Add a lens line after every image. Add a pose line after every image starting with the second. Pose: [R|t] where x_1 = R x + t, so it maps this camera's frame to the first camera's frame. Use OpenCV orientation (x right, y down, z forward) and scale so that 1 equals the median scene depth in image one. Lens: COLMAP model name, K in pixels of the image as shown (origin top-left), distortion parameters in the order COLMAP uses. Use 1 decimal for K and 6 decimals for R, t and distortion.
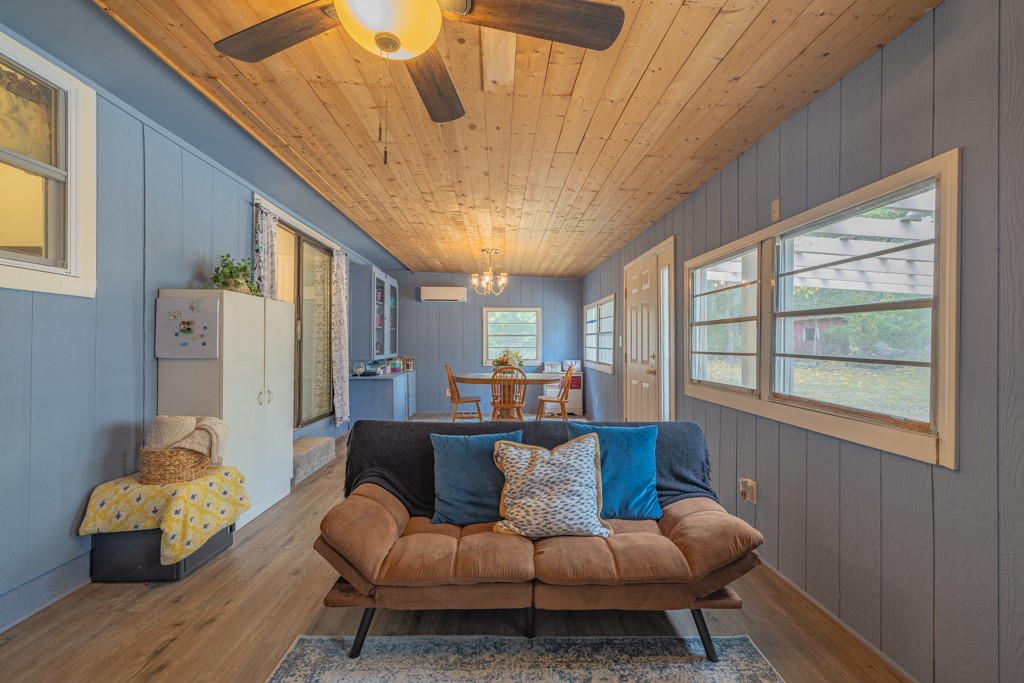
lens RADIAL K [[480.0, 0, 512.0], [0, 480.0, 341.5], [0, 0, 1]] dist [-0.001562, -0.000327]
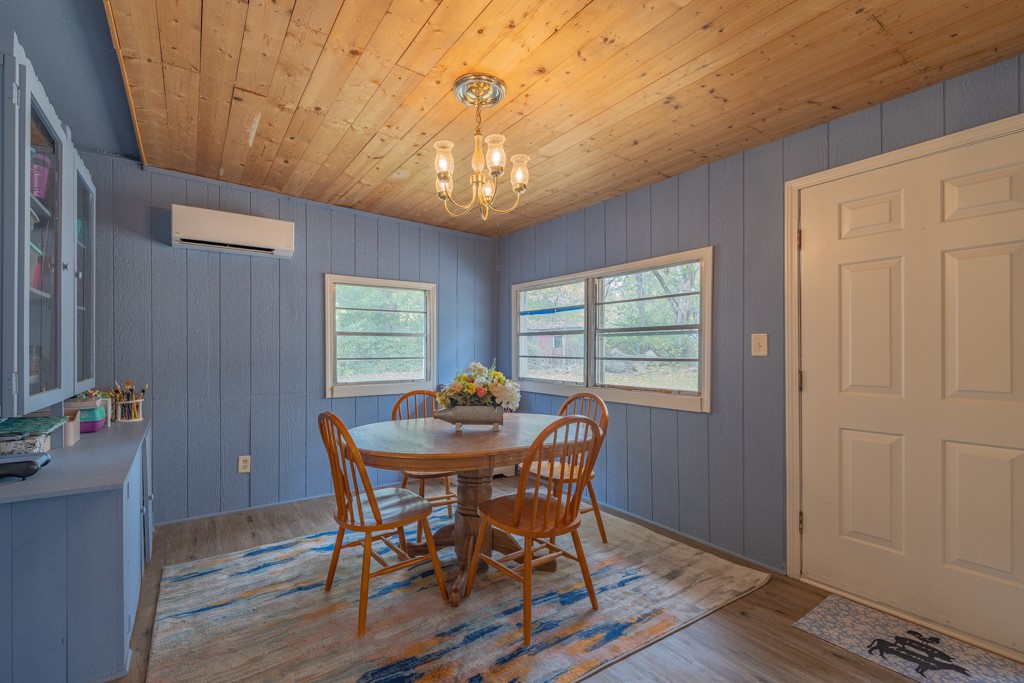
lens RADIAL K [[480.0, 0, 512.0], [0, 480.0, 341.5], [0, 0, 1]] dist [-0.001562, -0.000327]
pose [[0.841993, 0.009867, 0.539398, -0.166392], [-0.001231, 0.999865, -0.016369, 0.003425], [-0.539487, 0.013118, 0.841892, 0.524130]]
